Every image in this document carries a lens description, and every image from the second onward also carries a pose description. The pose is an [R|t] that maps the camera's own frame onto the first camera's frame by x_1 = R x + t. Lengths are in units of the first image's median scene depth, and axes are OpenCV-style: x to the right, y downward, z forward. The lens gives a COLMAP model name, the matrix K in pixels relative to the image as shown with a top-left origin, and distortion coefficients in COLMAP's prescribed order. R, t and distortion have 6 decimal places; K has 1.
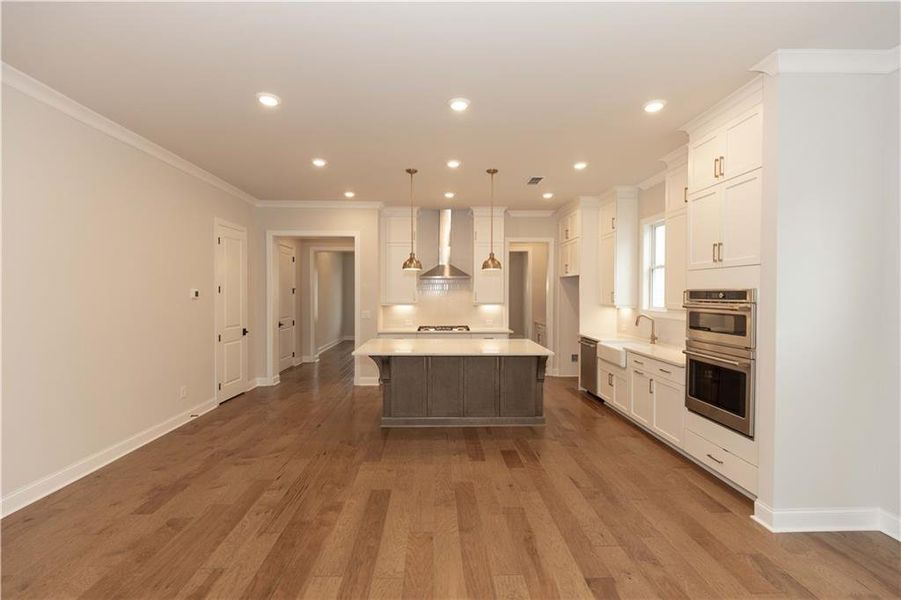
lens RADIAL K [[400.5, 0, 447.0], [0, 400.5, 299.1], [0, 0, 1]] dist [0.004260, -0.000865]
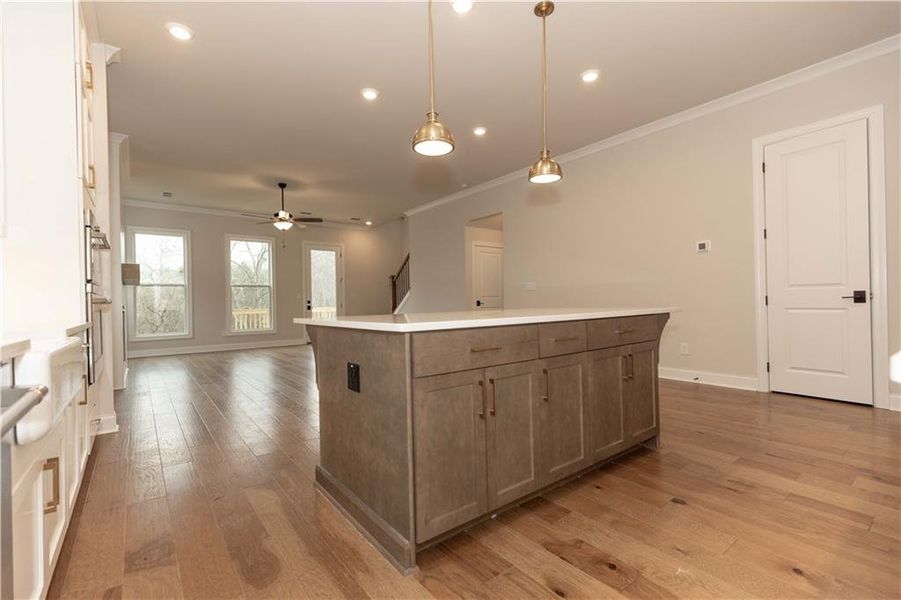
lens RADIAL K [[400.5, 0, 447.0], [0, 400.5, 299.1], [0, 0, 1]] dist [0.004260, -0.000865]
pose [[-0.810152, 0.013004, -0.586075, 0.360714], [0.010738, 0.999915, 0.007344, 0.090408], [0.586121, -0.000344, -0.810223, 1.347199]]
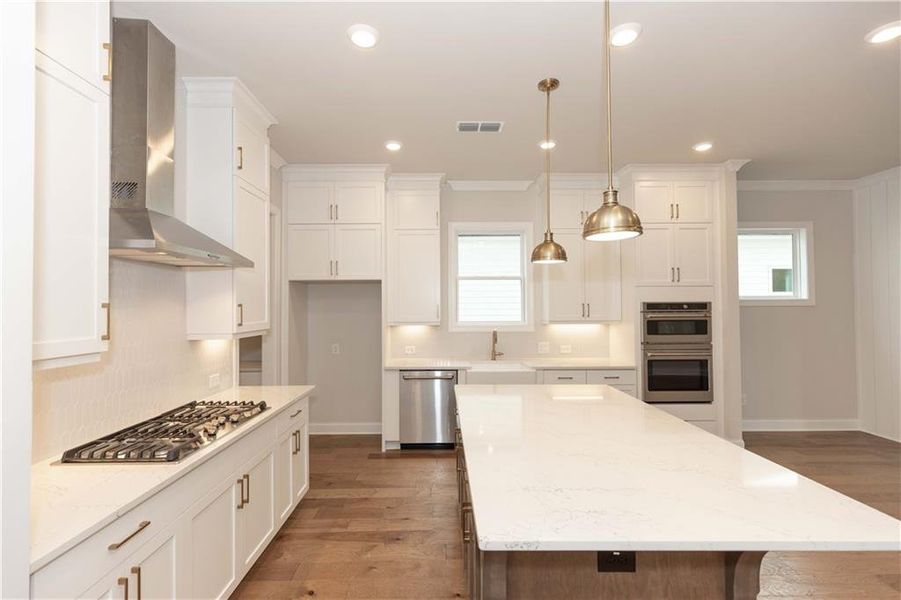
lens RADIAL K [[396.1, 0, 439.0], [0, 396.1, 303.1], [0, 0, 1]] dist [0.000592, -0.000496]
pose [[0.026501, 0.011490, 0.999583, -0.417845], [0.021207, 0.999702, -0.012053, -0.014266], [-0.999424, 0.021518, 0.026249, 1.112345]]
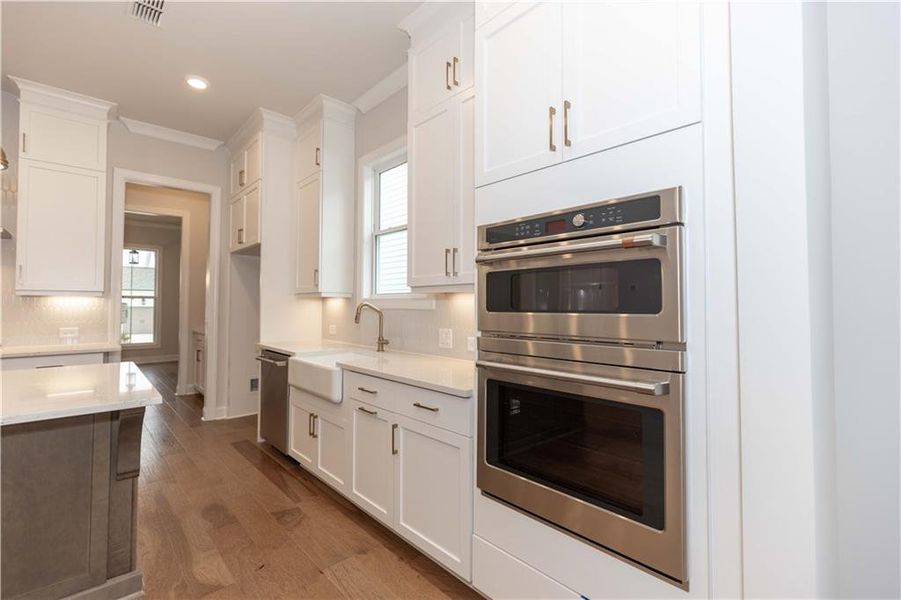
lens RADIAL K [[399.8, 0, 443.1], [0, 399.8, 296.0], [0, 0, 1]] dist [0.002617, 0.000150]
pose [[0.759157, 0.019543, 0.650614, 0.193390], [0.006758, 0.999259, -0.037902, 0.051170], [-0.650872, 0.033171, 0.758462, 0.484270]]
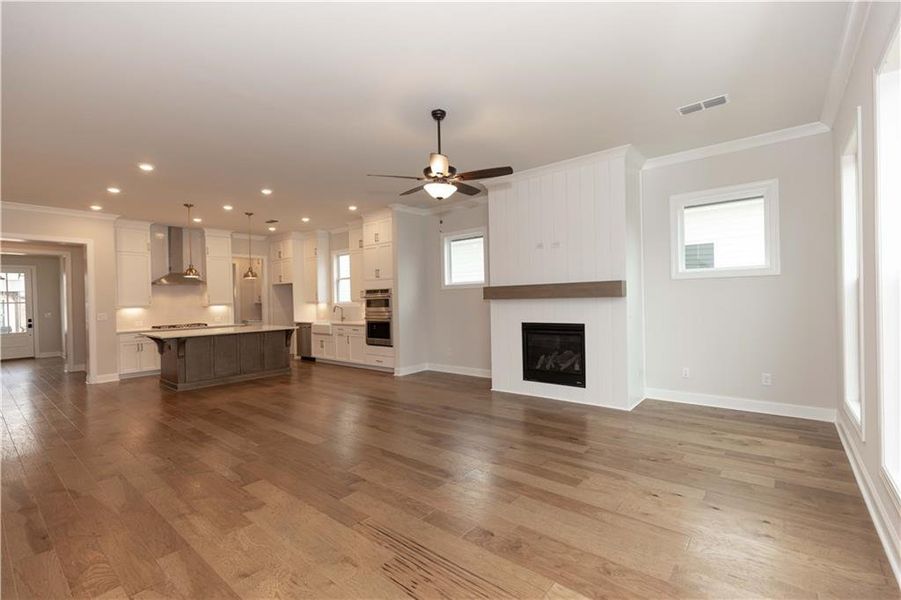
lens RADIAL K [[400.5, 0, 447.0], [0, 400.5, 299.1], [0, 0, 1]] dist [0.004260, -0.000865]
pose [[0.664963, -0.016049, 0.746704, -0.517295], [0.036229, 0.999285, -0.010786, 0.047835], [-0.745997, 0.034225, 0.665069, -0.550577]]
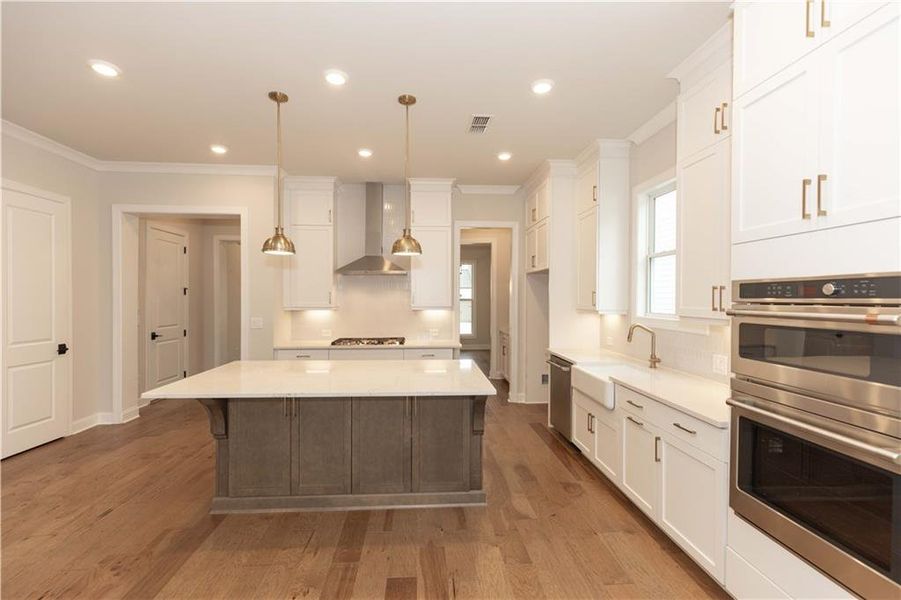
lens RADIAL K [[400.4, 0, 447.4], [0, 400.4, 302.1], [0, 0, 1]] dist [0.003389, -0.000150]
pose [[0.999318, 0.001533, 0.036891, 0.149798], [-0.001398, 0.999992, -0.003687, 0.004357], [-0.036897, 0.003633, 0.999312, 0.352088]]
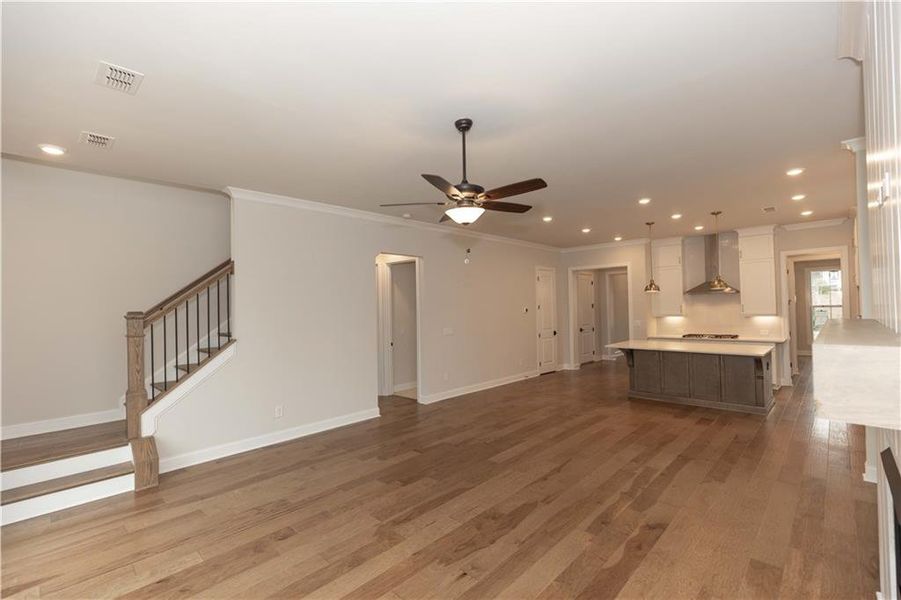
lens RADIAL K [[400.5, 0, 447.0], [0, 400.5, 299.1], [0, 0, 1]] dist [0.004260, -0.000865]
pose [[0.694545, -0.030326, -0.718810, 0.420951], [0.010245, 0.999427, -0.032265, -0.007516], [0.719376, 0.015046, 0.694458, -0.508778]]
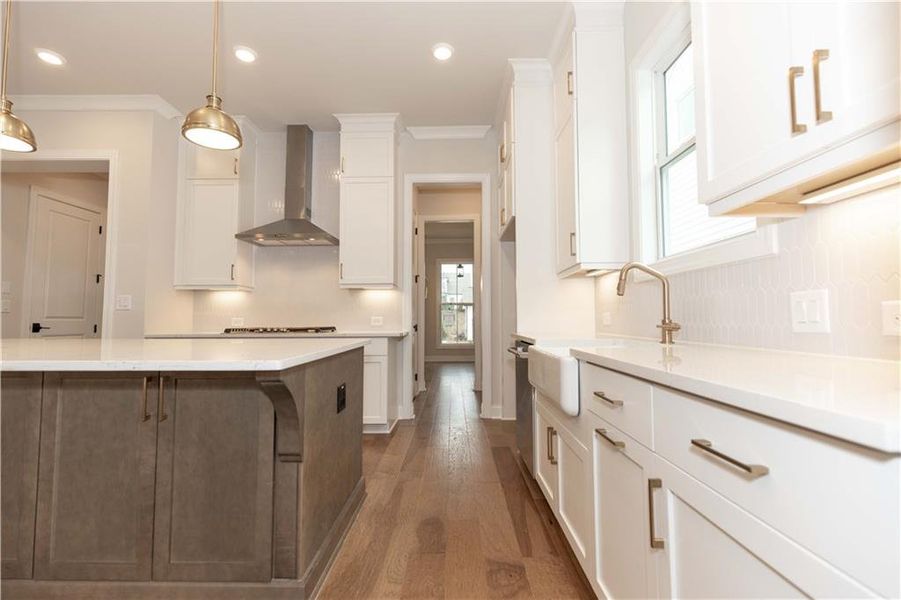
lens RADIAL K [[400.5, 0, 447.0], [0, 400.5, 299.1], [0, 0, 1]] dist [0.004260, -0.000865]
pose [[0.998925, -0.006314, -0.045916, 0.336246], [0.003136, 0.997615, -0.068954, 0.096230], [0.046242, 0.068736, 0.996563, 0.636359]]
